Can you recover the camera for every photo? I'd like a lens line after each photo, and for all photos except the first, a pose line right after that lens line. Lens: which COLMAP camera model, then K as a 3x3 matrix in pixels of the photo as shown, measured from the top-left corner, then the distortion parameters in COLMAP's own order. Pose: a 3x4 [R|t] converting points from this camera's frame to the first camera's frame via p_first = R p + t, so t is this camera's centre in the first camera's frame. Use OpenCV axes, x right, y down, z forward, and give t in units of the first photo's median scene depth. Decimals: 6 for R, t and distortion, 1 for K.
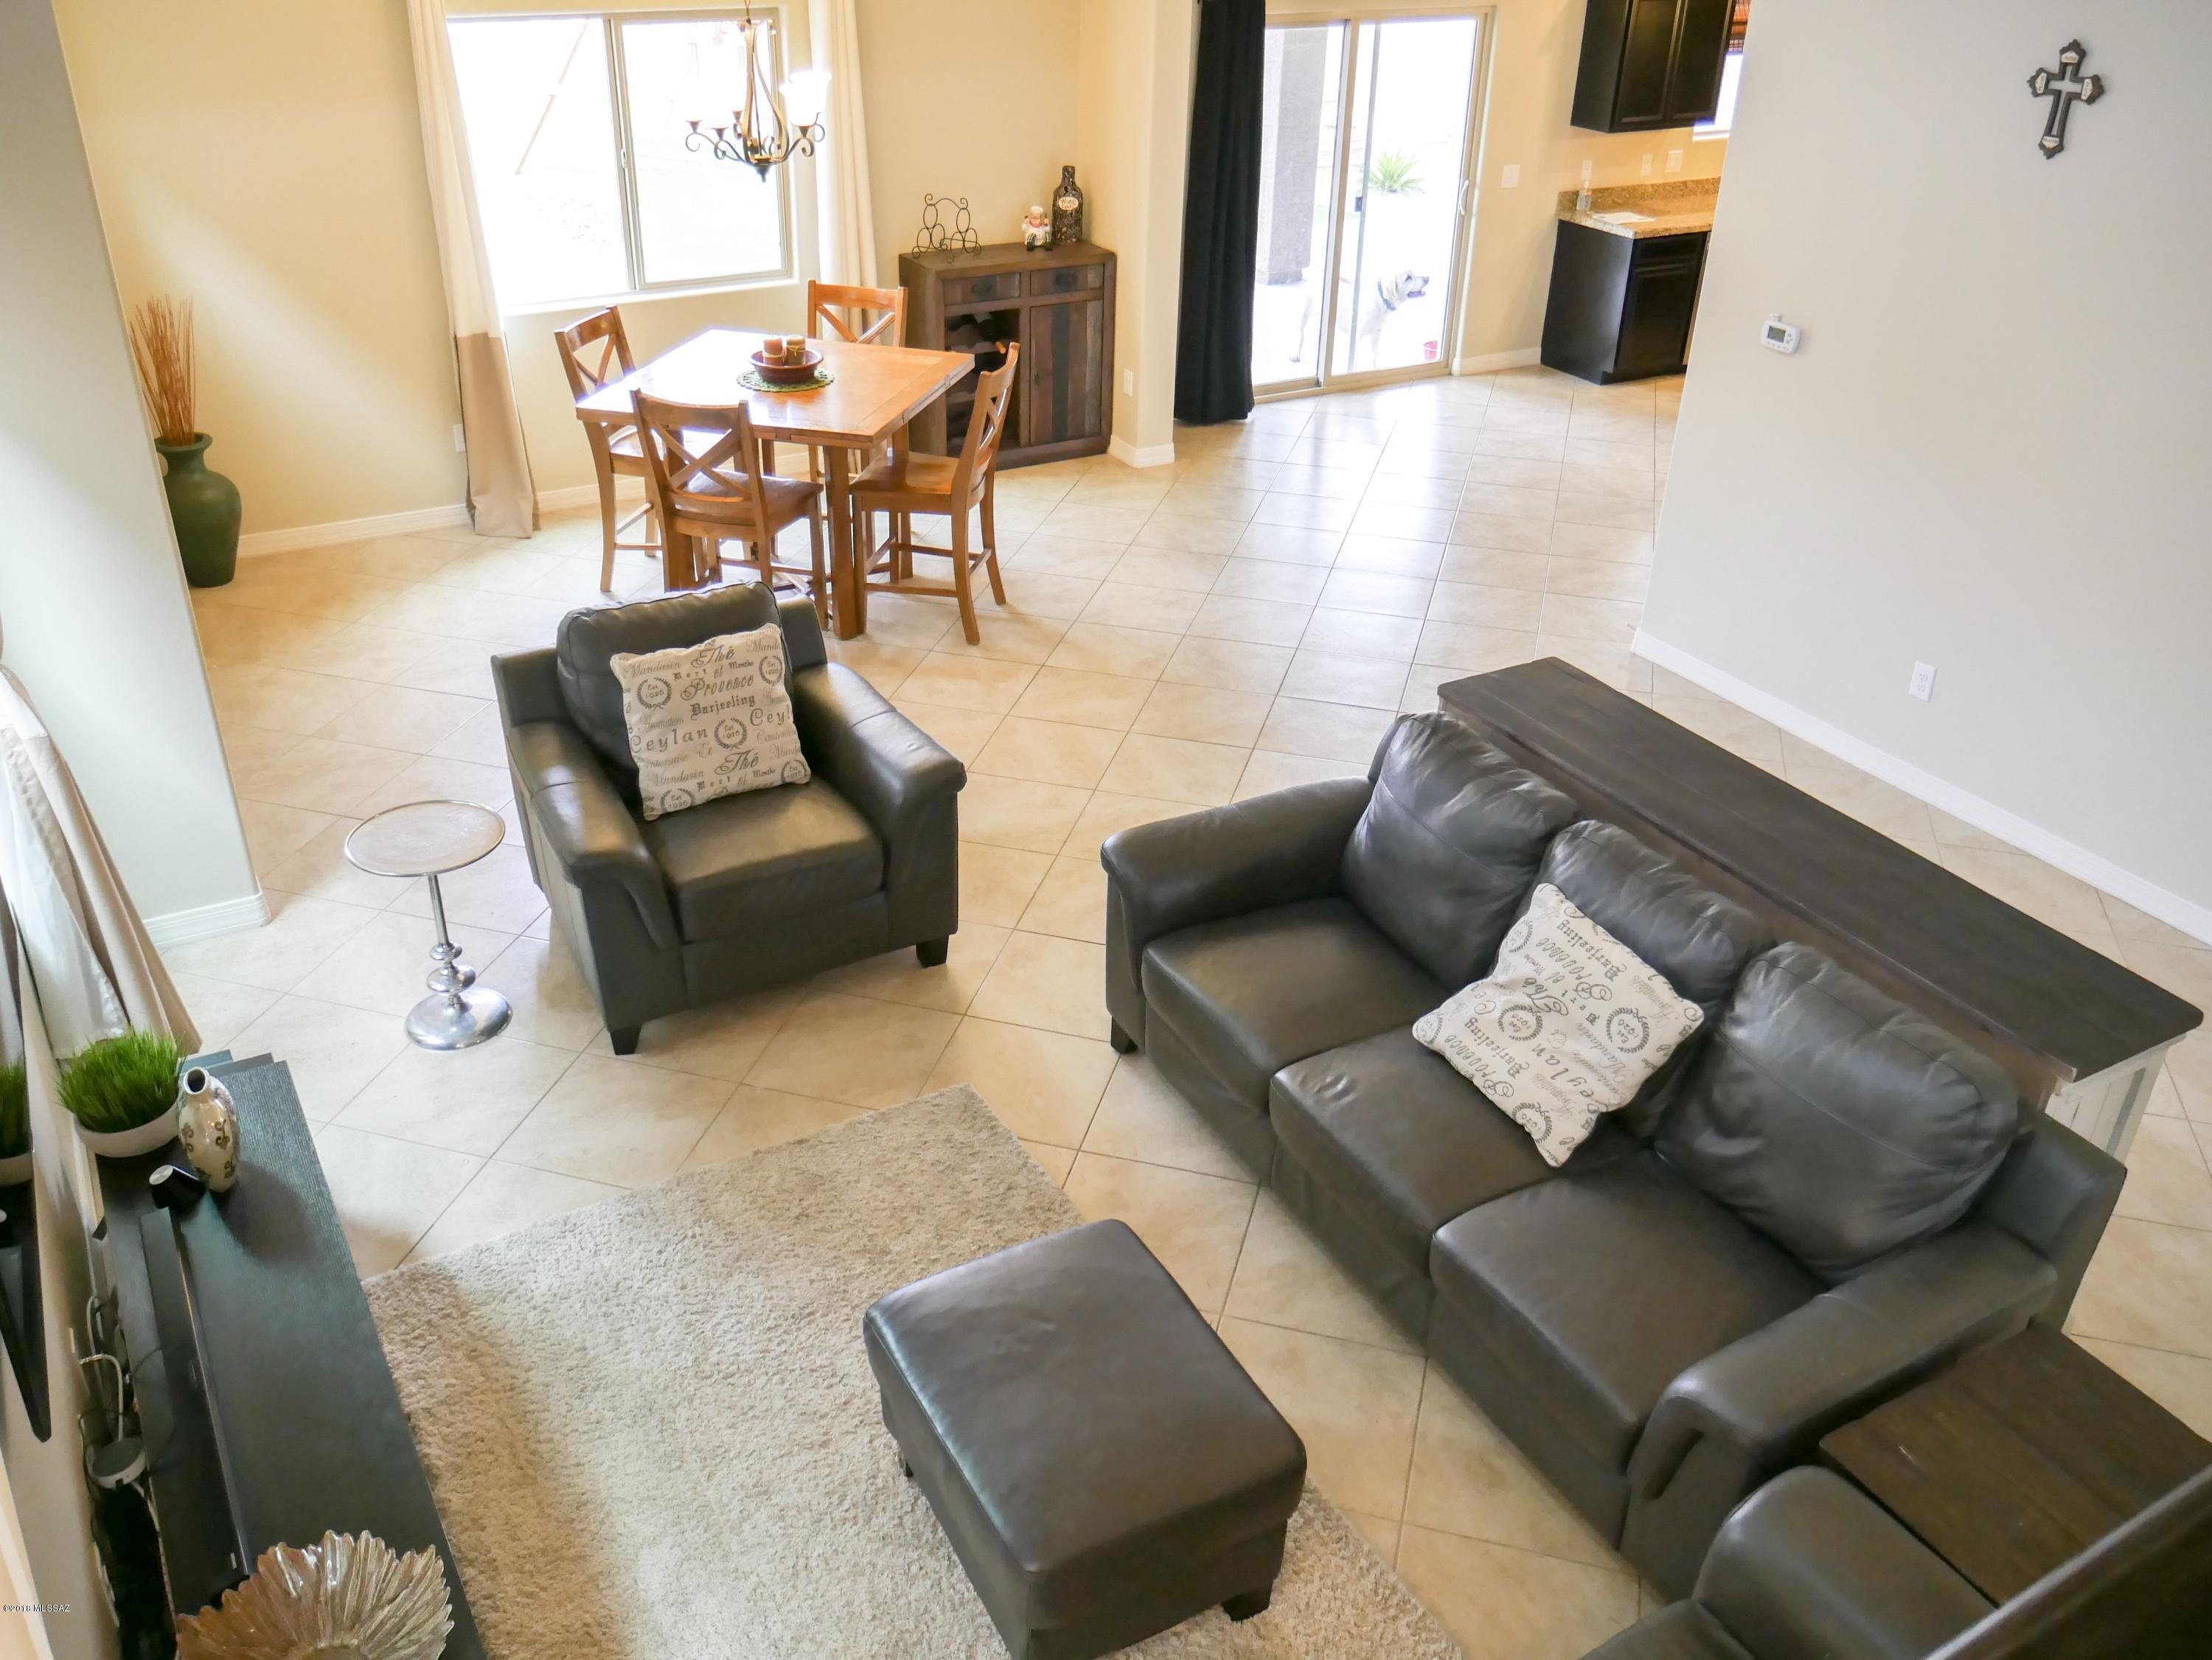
lens RADIAL K [[1838.7, 0, 1111.9], [0, 1838.7, 845.6], [0, 0, 1]] dist [-0.022661, -0.003064]
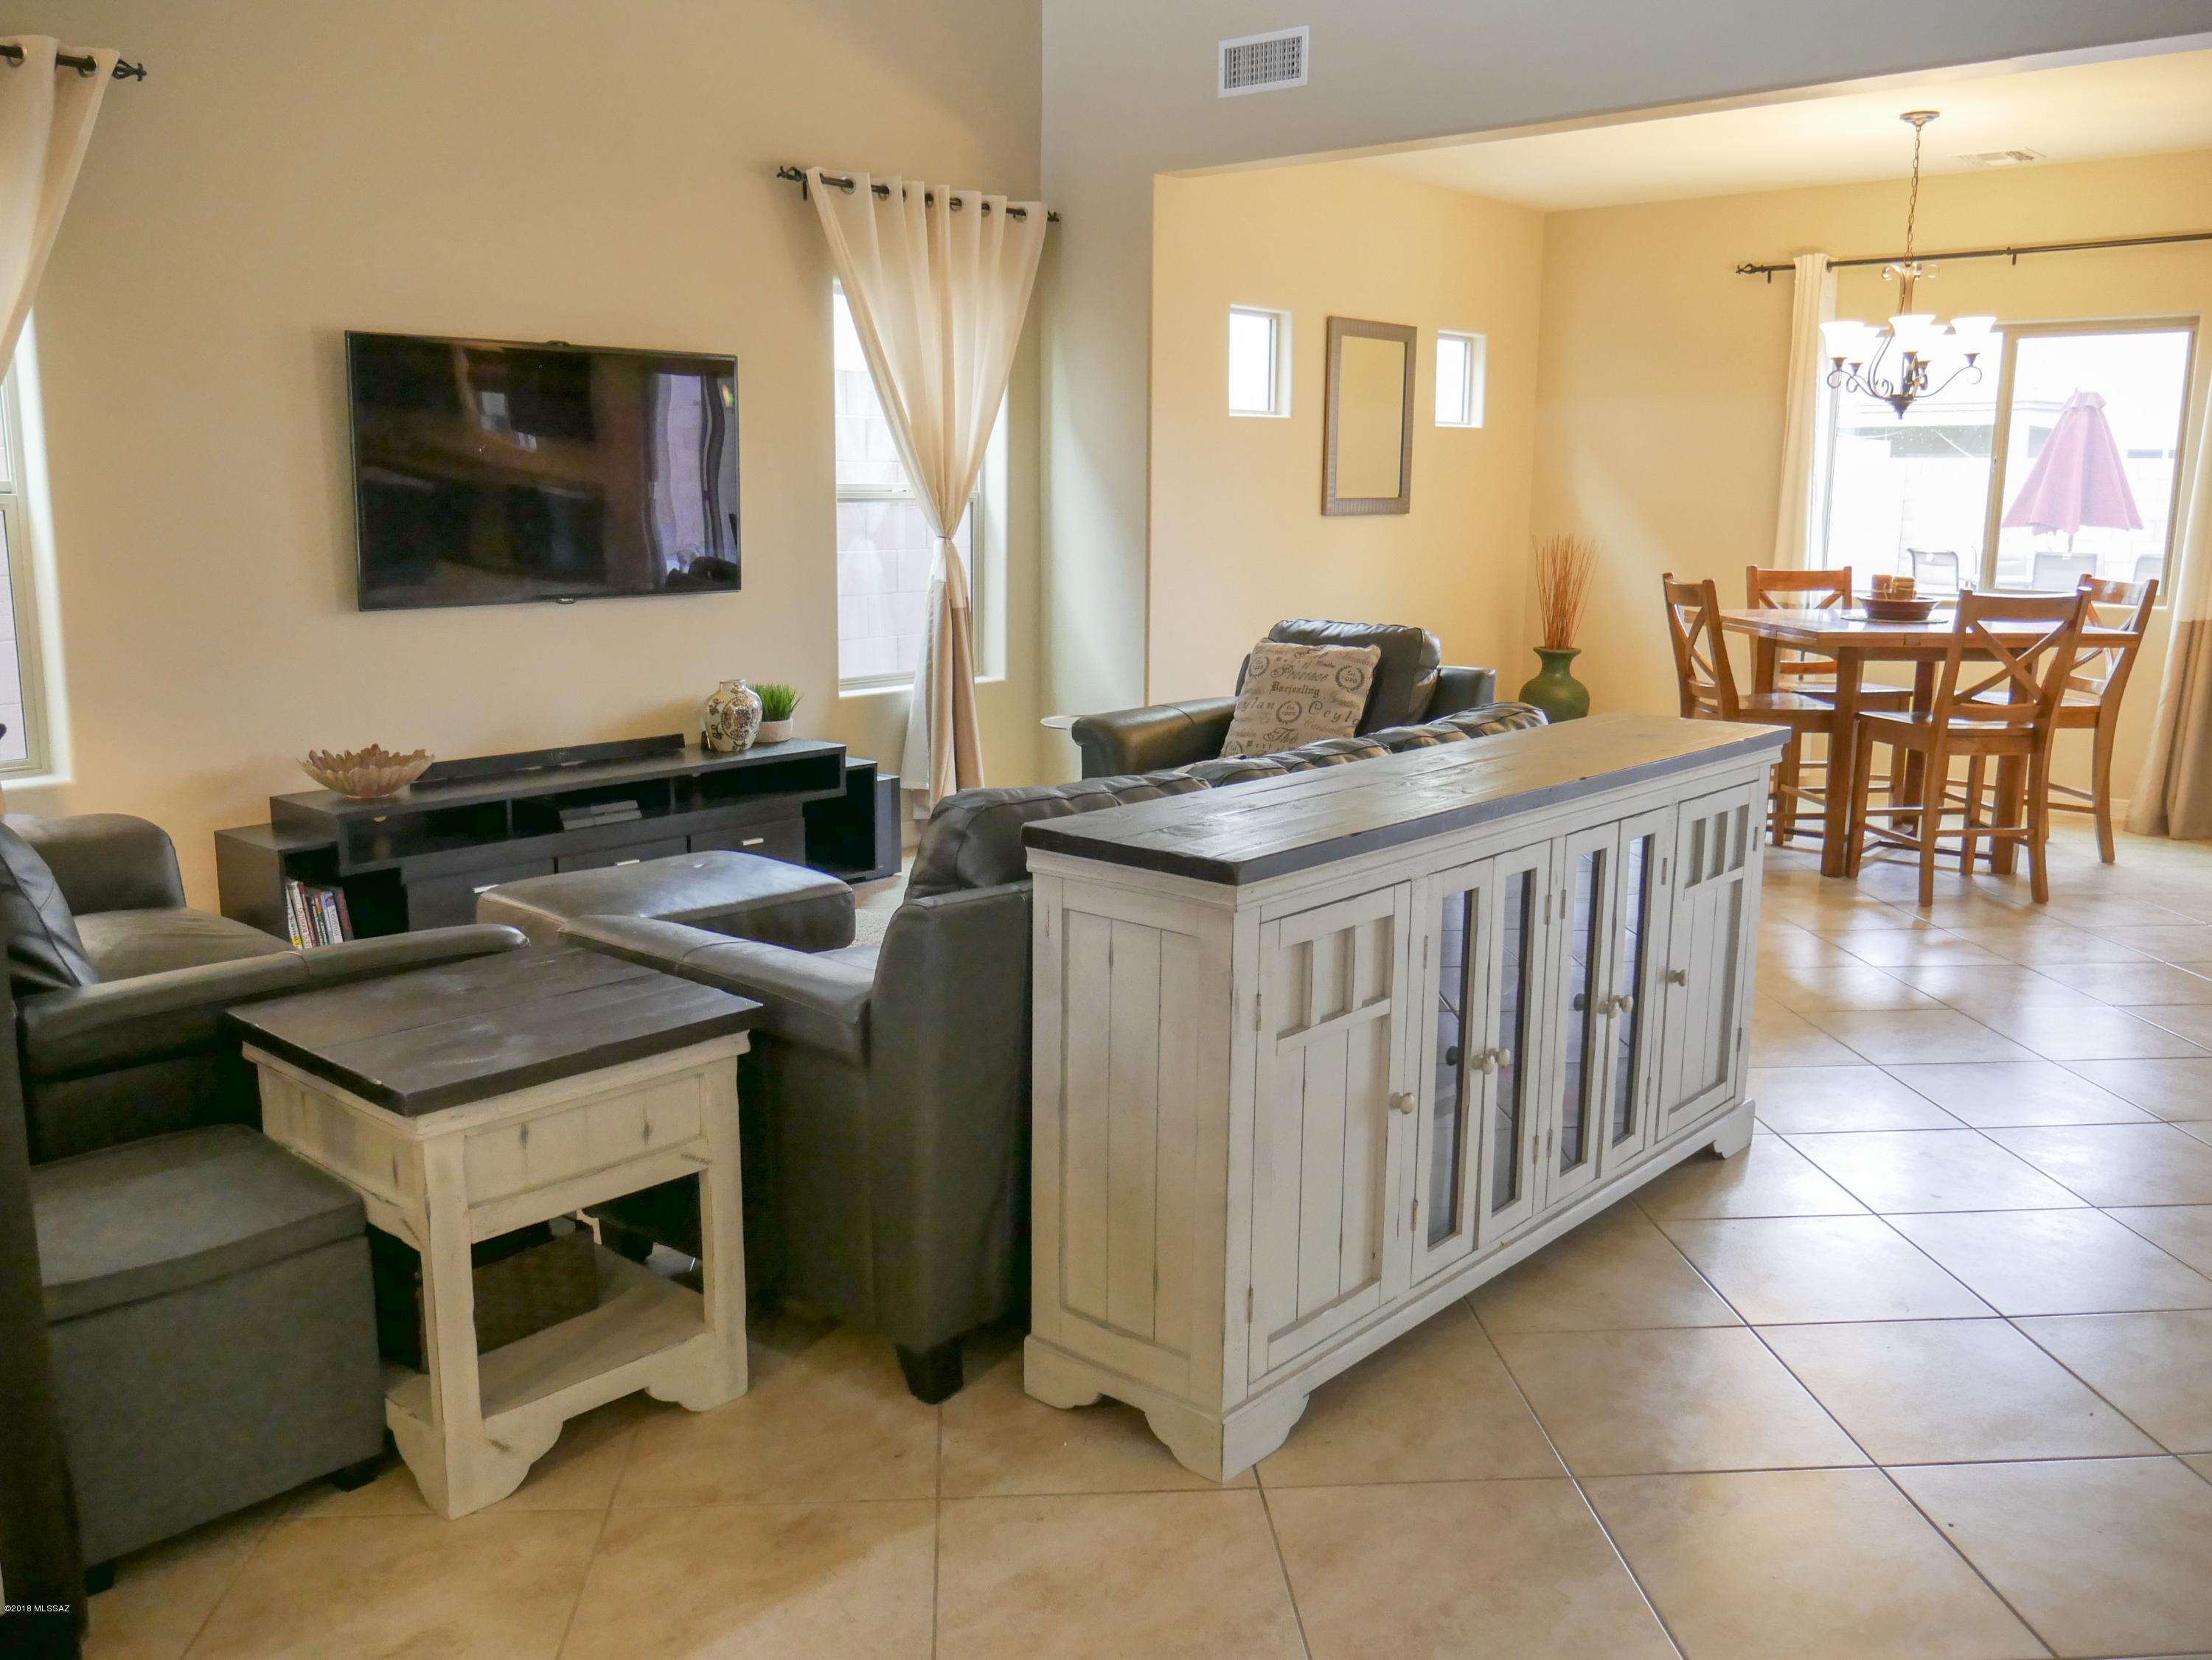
lens RADIAL K [[1847.7, 0, 1106.0], [0, 1847.7, 830.0], [0, 0, 1]] dist [-0.033554, 0.033005]
pose [[0.325853, 0.160855, -0.931636, 0.866739], [-0.471686, 0.881674, -0.012751, 0.075574], [0.819348, 0.443594, 0.363170, 0.504383]]
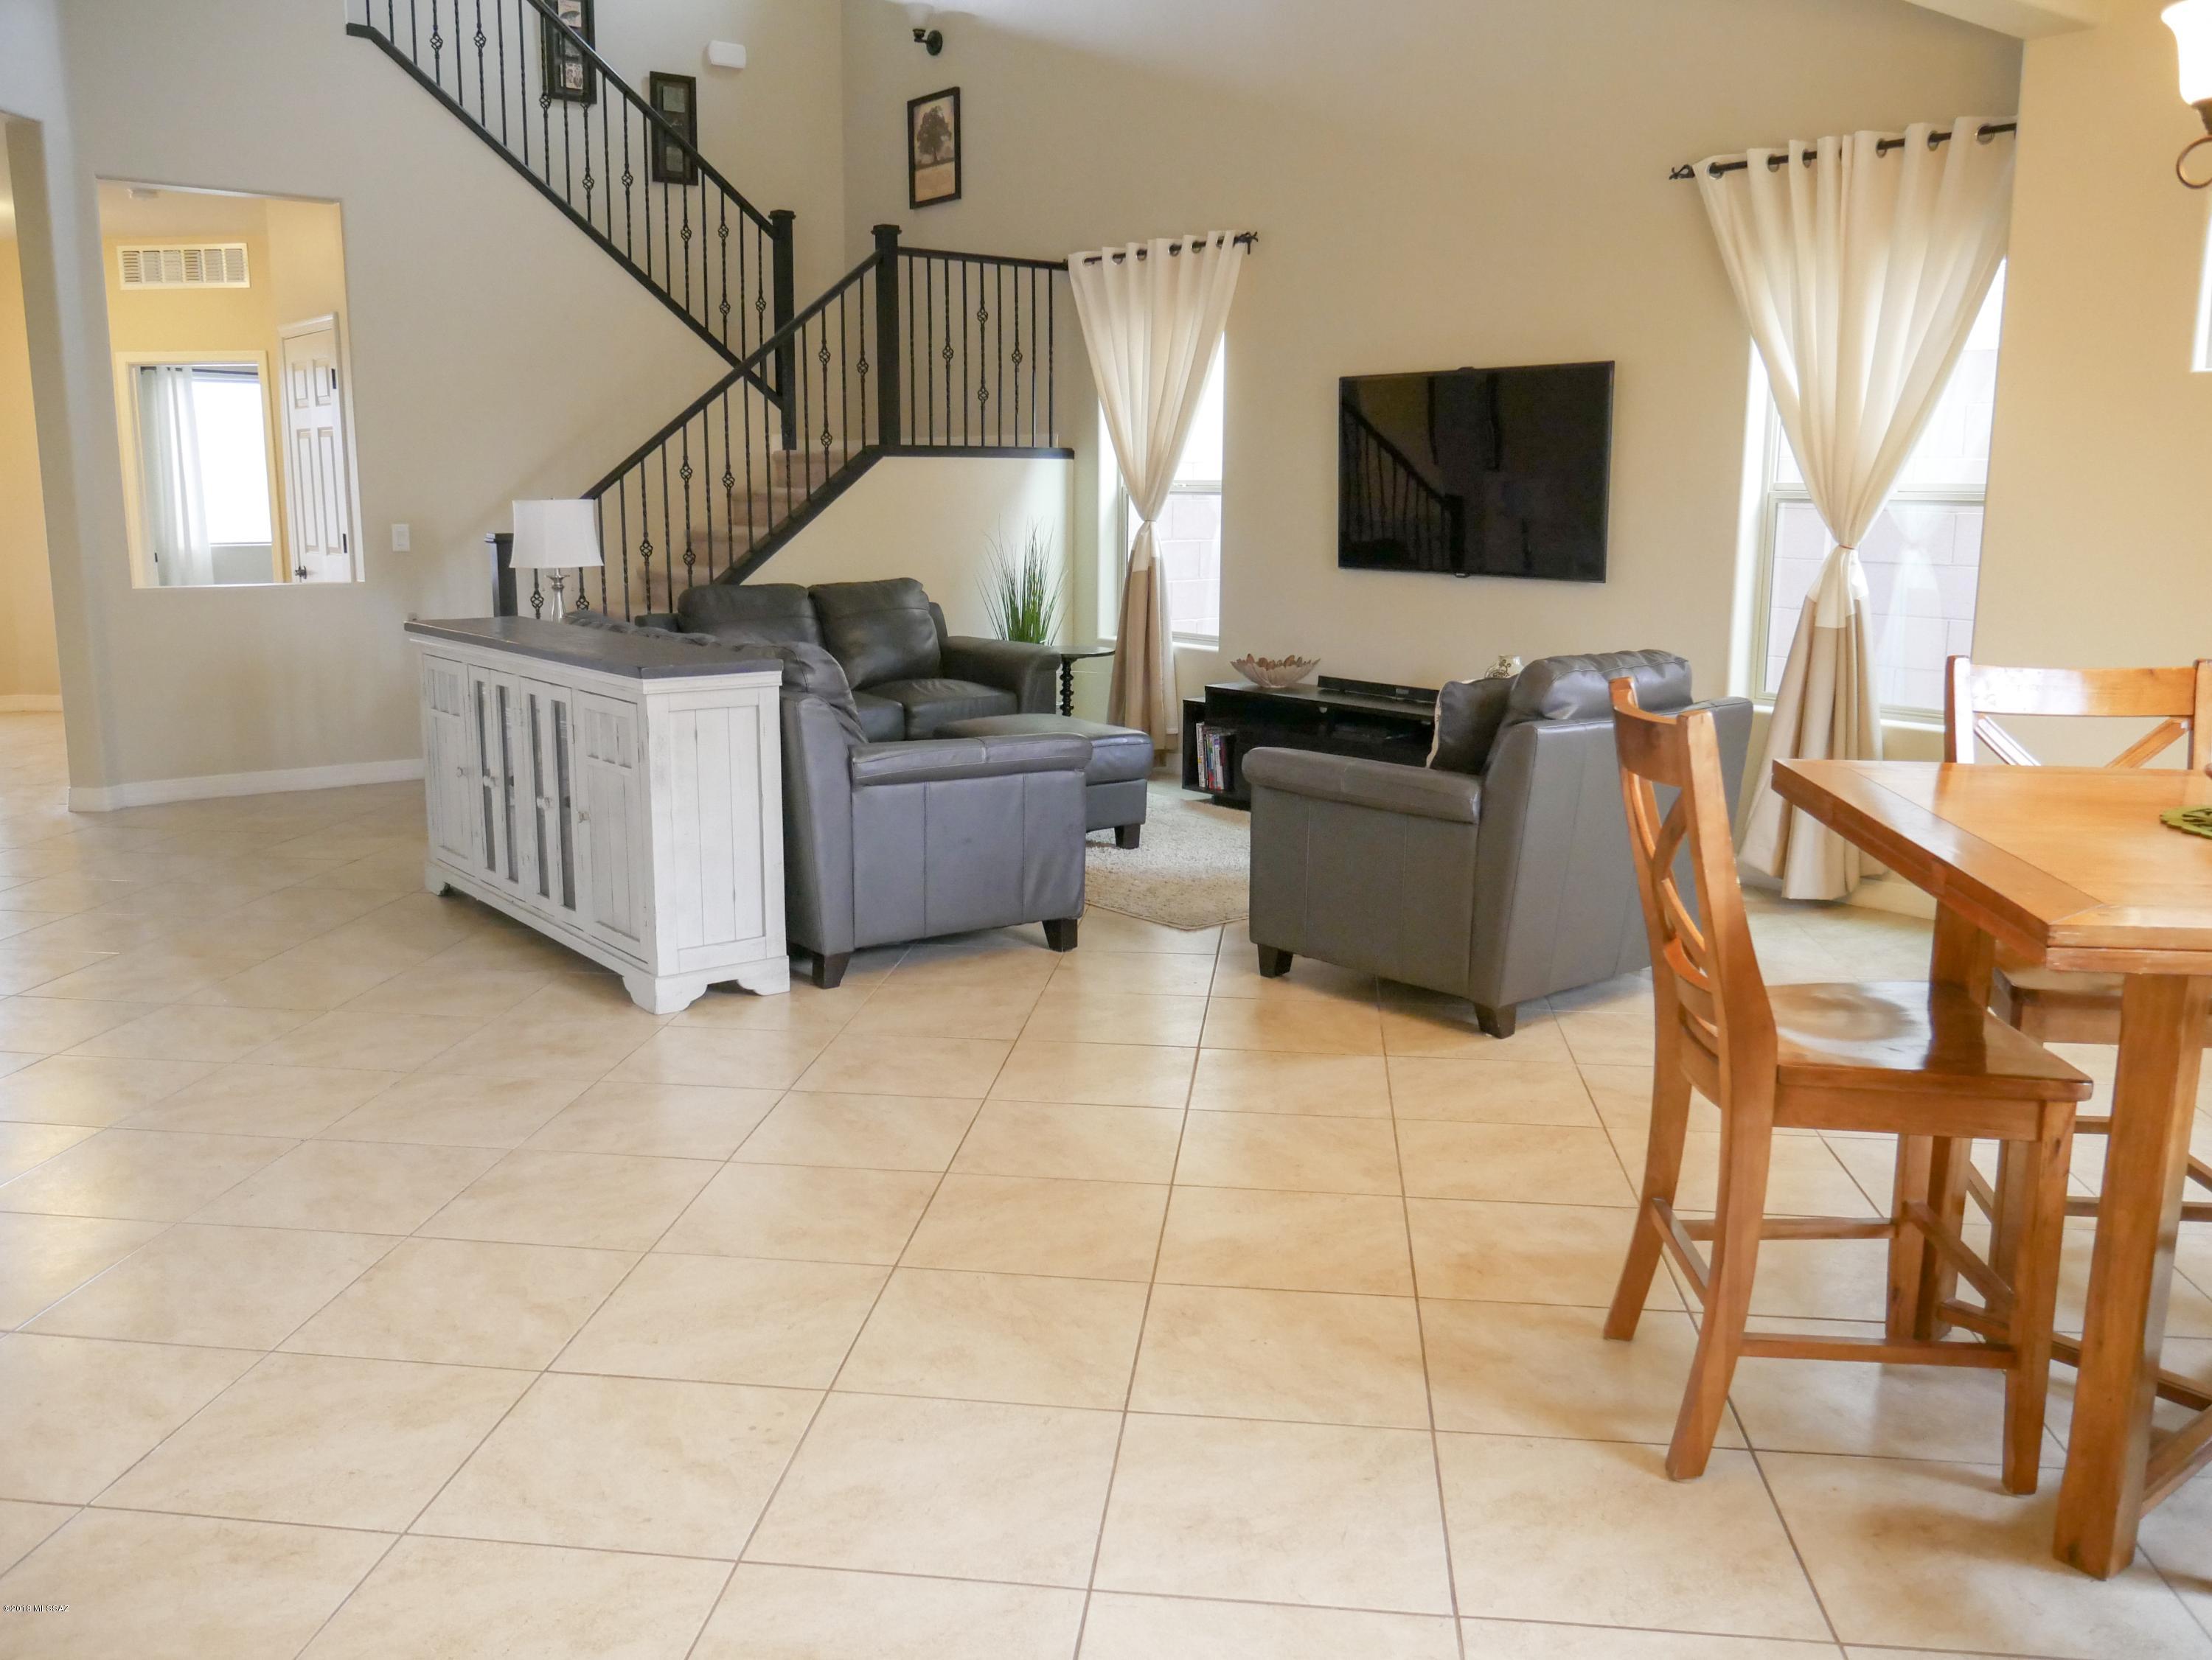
lens RADIAL K [[1847.7, 0, 1106.0], [0, 1847.7, 830.0], [0, 0, 1]] dist [-0.033554, 0.033005]
pose [[-0.988955, -0.000815, -0.148215, 0.136599], [-0.096262, 0.763915, 0.638097, -0.645204], [0.112703, 0.645317, -0.755556, 1.764339]]
